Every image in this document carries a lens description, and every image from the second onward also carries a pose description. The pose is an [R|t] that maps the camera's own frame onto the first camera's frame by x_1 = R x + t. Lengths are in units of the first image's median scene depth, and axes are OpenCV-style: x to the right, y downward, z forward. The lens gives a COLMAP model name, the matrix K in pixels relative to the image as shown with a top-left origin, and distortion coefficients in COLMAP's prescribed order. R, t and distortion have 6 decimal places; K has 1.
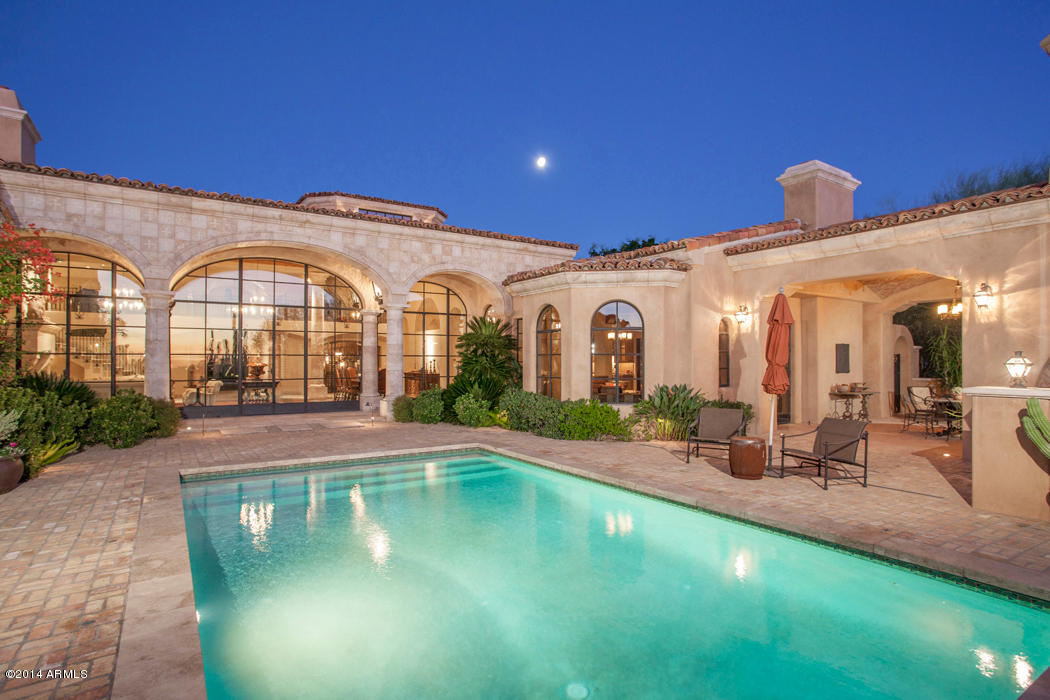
lens RADIAL K [[562.0, 0, 524.5], [0, 562.0, 363.4], [0, 0, 1]] dist [-0.002301, 0.019615]
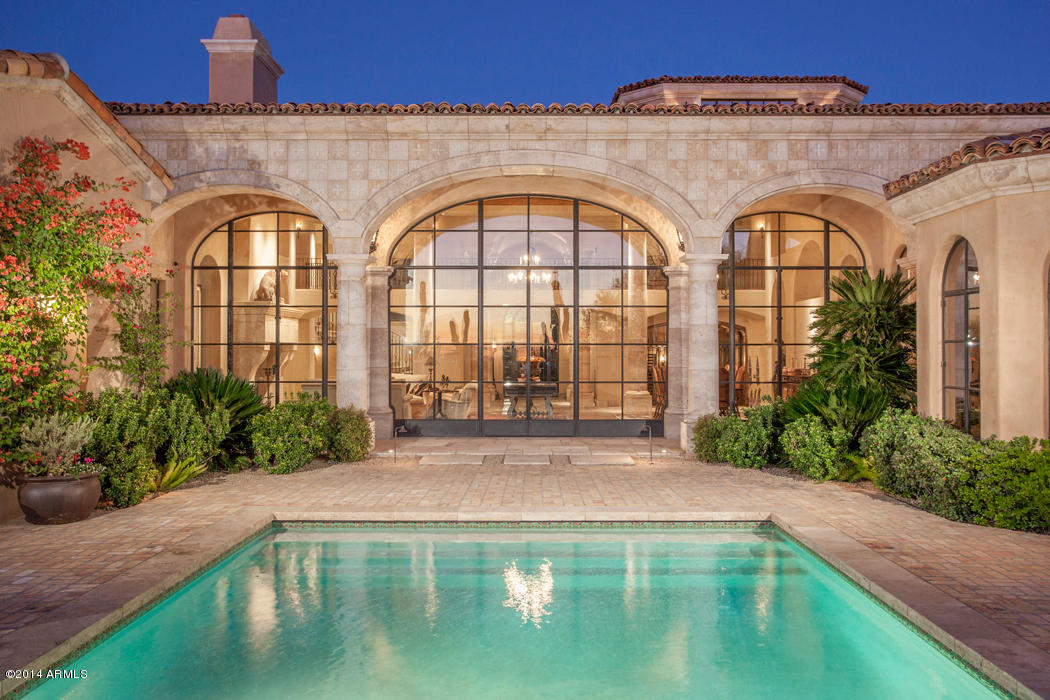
lens RADIAL K [[929.6, 0, 525.0], [0, 929.6, 350.0], [0, 0, 1]] dist [-0.058210, 0.249285]
pose [[0.839609, -0.001003, -0.543190, 0.134500], [-0.002936, 0.999975, -0.006385, -0.001774], [0.543183, 0.006956, 0.839585, 0.112769]]
